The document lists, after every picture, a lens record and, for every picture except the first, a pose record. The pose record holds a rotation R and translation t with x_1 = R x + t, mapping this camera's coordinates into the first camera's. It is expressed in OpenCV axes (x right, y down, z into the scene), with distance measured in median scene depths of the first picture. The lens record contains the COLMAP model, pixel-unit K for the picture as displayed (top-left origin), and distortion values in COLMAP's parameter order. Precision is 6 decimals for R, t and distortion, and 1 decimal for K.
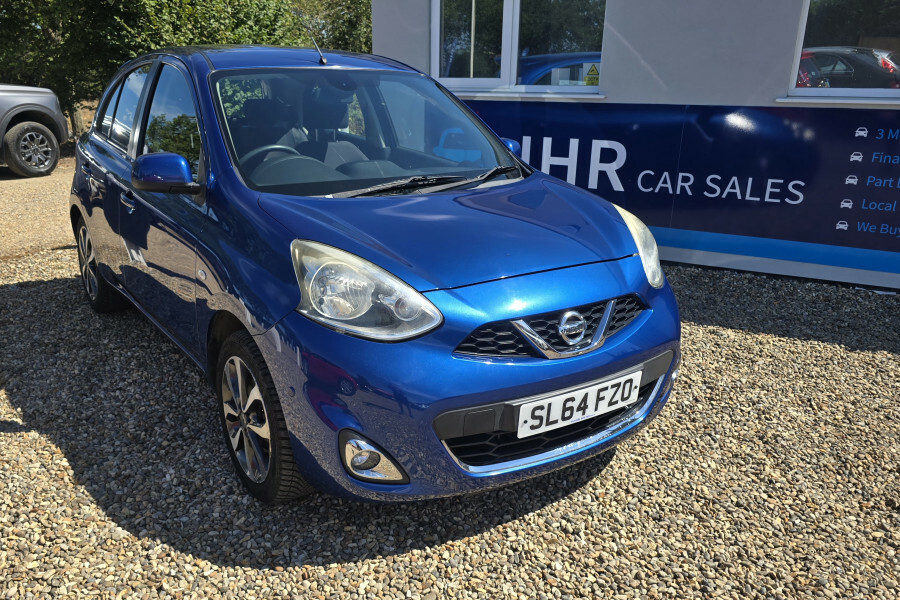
lens RADIAL K [[693.2, 0, 458.4], [0, 693.2, 313.0], [0, 0, 1]] dist [0.052268, -0.054782]
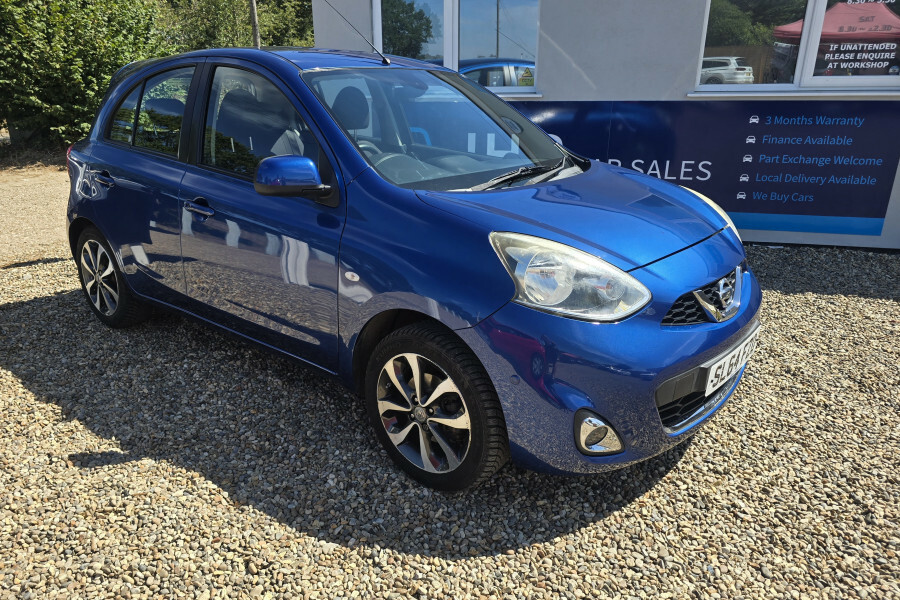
lens RADIAL K [[608.0, 0, 450.0], [0, 608.0, 300.0], [0, 0, 1]] dist [0.039349, -0.026572]
pose [[0.968576, -0.095239, 0.229760, -0.314931], [0.092209, 0.995452, 0.023917, -0.020642], [-0.230993, -0.001980, 0.972953, 0.087878]]
